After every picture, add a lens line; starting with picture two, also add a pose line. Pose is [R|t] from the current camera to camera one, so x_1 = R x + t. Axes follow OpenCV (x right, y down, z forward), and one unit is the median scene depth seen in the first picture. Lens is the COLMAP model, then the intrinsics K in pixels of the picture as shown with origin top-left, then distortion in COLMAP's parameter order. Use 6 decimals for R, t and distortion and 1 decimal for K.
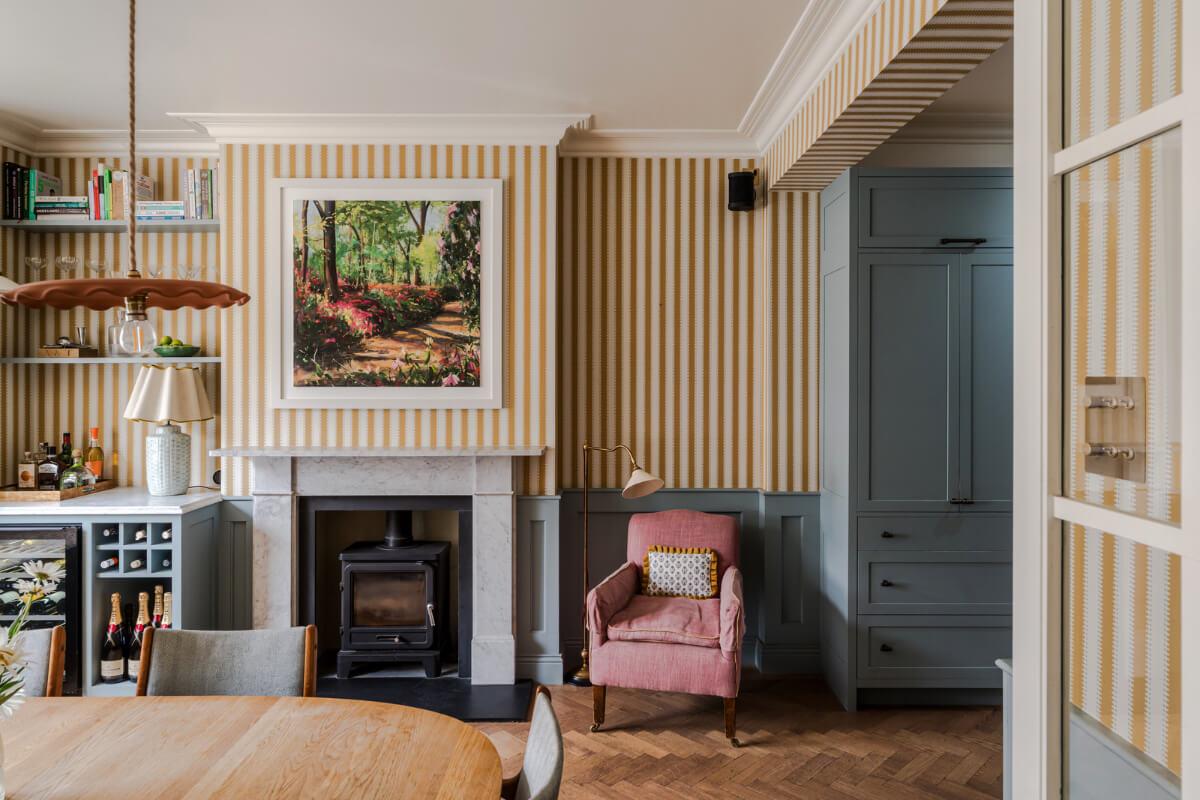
lens RADIAL K [[608.1, 0, 625.0], [0, 608.1, 374.3], [0, 0, 1]] dist [-0.003806, 0.000331]
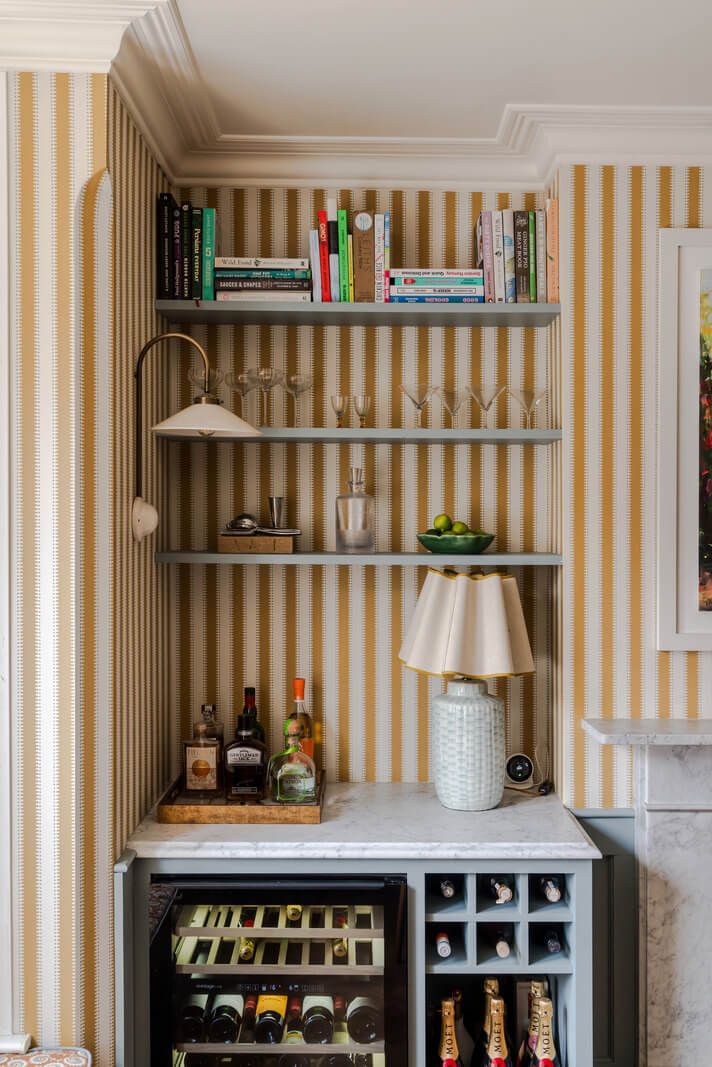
lens RADIAL K [[867.9, 0, 356.0], [0, 867.9, 533.5], [0, 0, 1]] dist [0.001931, -0.004528]
pose [[0.999956, 0.009161, 0.001882, -0.850119], [-0.009183, 0.999883, 0.012213, -0.055796], [-0.001770, -0.012230, 0.999924, 0.215465]]
